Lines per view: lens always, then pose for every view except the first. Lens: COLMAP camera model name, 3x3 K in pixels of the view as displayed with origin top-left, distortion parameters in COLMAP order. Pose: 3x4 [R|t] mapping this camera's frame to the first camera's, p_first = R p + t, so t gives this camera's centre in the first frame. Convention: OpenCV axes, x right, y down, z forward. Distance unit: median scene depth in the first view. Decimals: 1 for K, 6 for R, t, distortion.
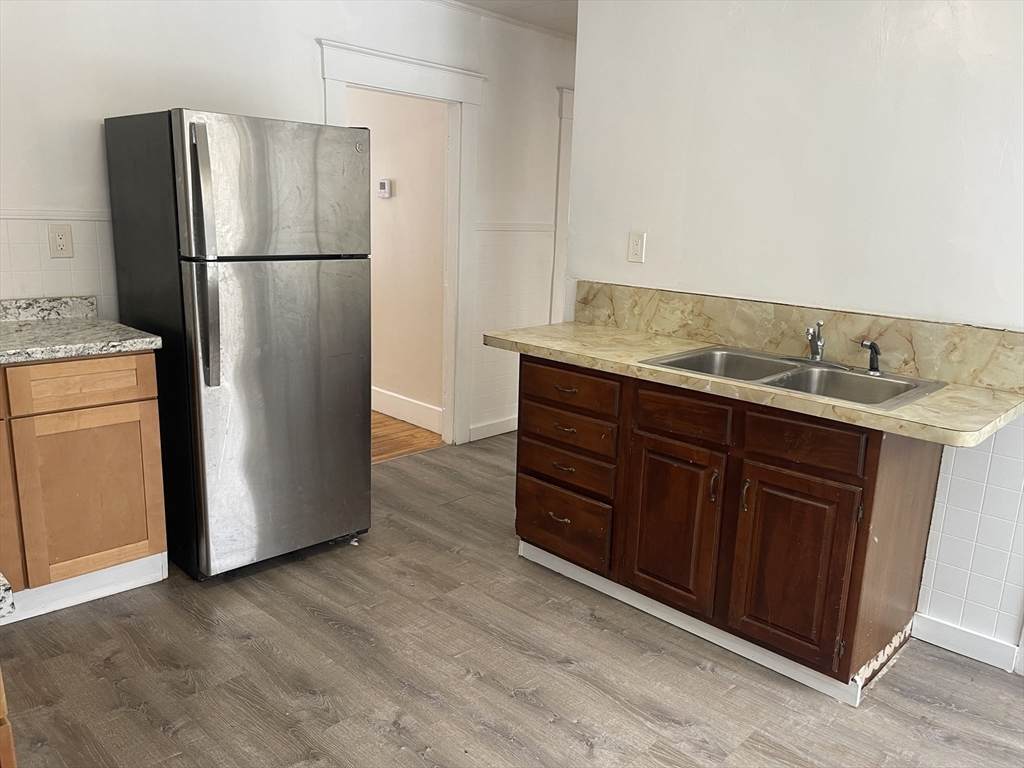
lens RADIAL K [[755.2, 0, 512.0], [0, 755.2, 384.0], [0, 0, 1]] dist [0.004797, -0.000271]
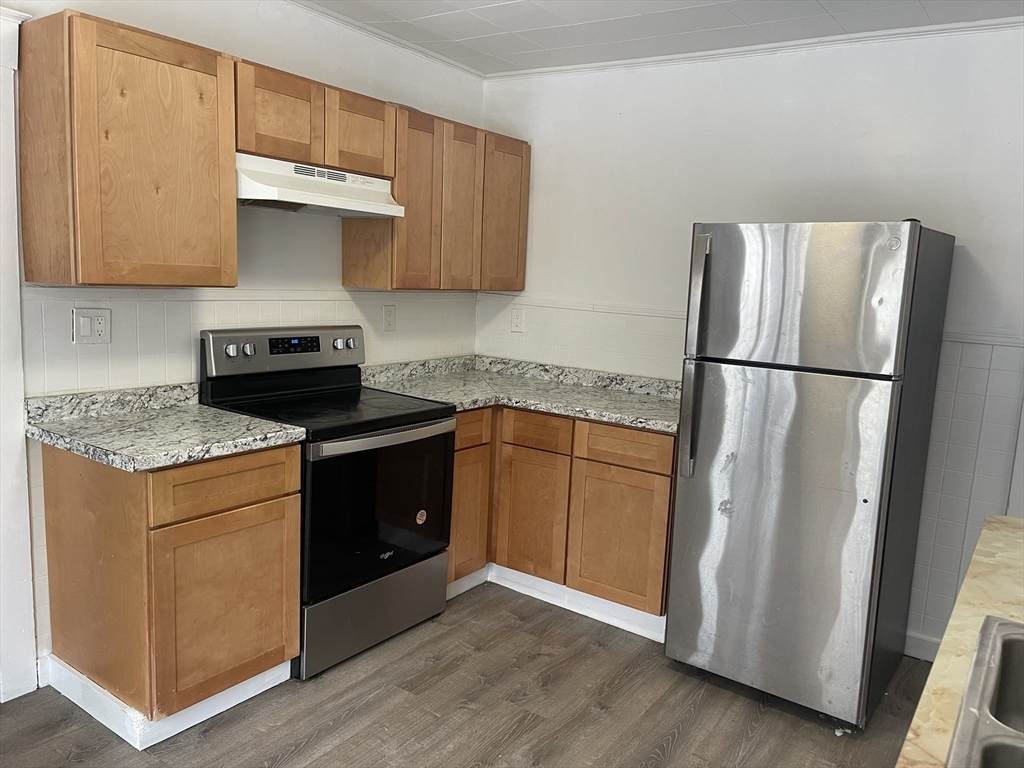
lens RADIAL K [[755.2, 0, 512.0], [0, 755.2, 384.0], [0, 0, 1]] dist [0.004797, -0.000271]
pose [[0.171433, 0.108860, -0.979163, 0.612638], [-0.257934, 0.964169, 0.062034, -0.132206], [0.950832, 0.241925, 0.193370, 0.573139]]
